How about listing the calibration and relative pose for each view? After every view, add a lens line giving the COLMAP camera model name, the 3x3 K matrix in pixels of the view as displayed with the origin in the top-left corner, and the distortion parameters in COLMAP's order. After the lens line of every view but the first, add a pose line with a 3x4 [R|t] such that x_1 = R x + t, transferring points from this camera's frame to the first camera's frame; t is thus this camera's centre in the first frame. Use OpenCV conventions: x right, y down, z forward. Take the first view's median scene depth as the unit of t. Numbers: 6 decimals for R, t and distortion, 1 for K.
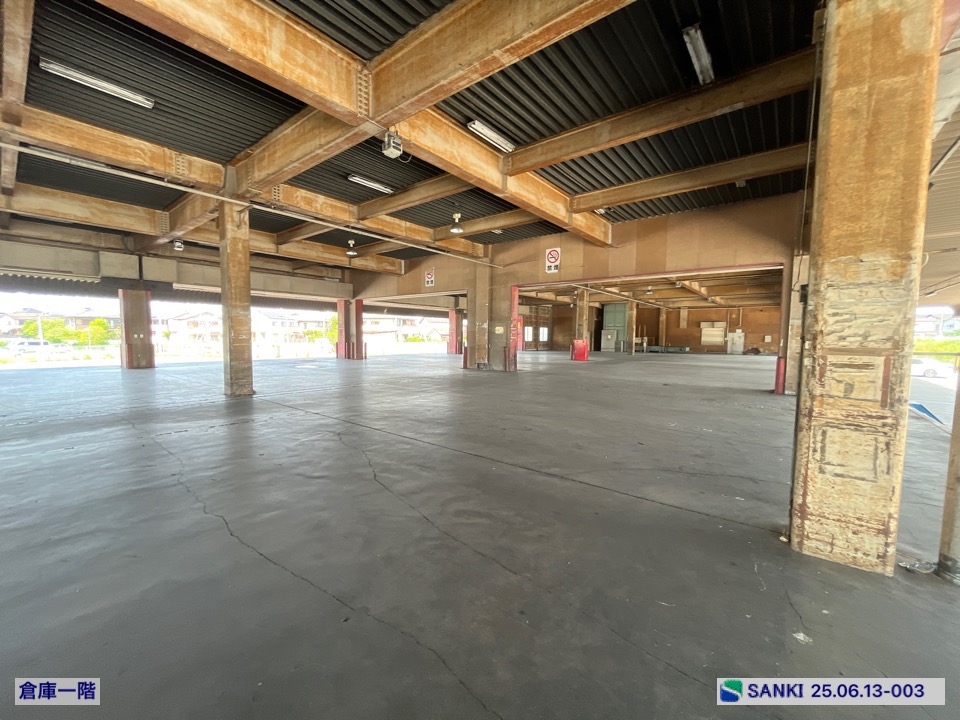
lens RADIAL K [[387.4, 0, 477.1], [0, 387.4, 359.5], [0, 0, 1]] dist [-0.006364, 0.001386]
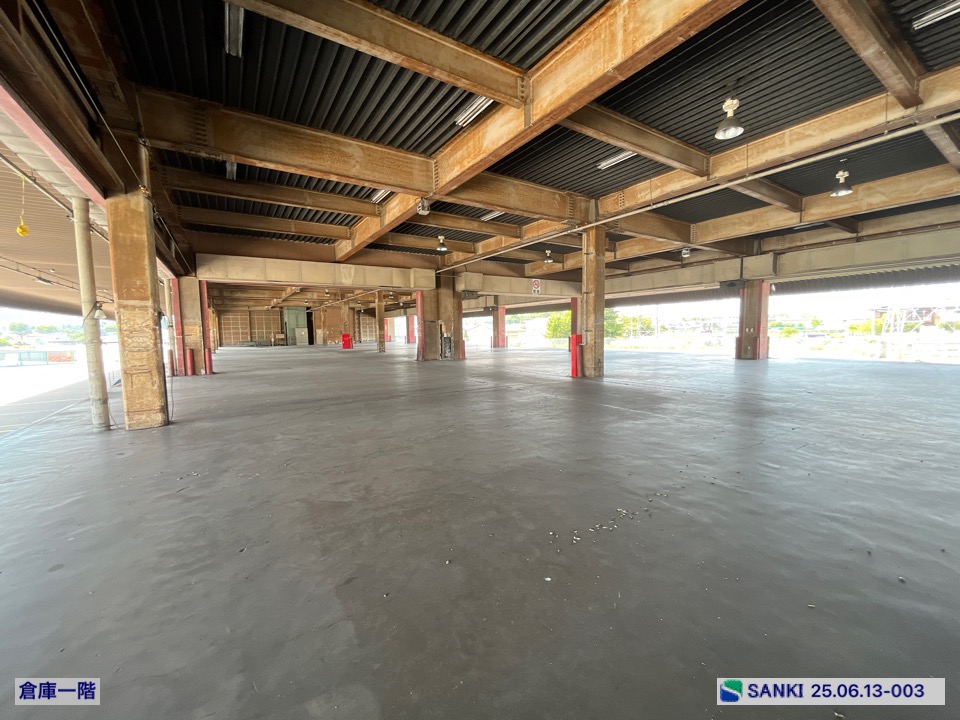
lens RADIAL K [[387.4, 0, 473.3], [0, 387.4, 380.1], [0, 0, 1]] dist [-0.006364, 0.001386]
pose [[-0.317812, 0.115083, -0.941144, 2.775685], [-0.043845, 0.989761, 0.135834, -0.237539], [0.947139, 0.084434, -0.309512, 3.938323]]
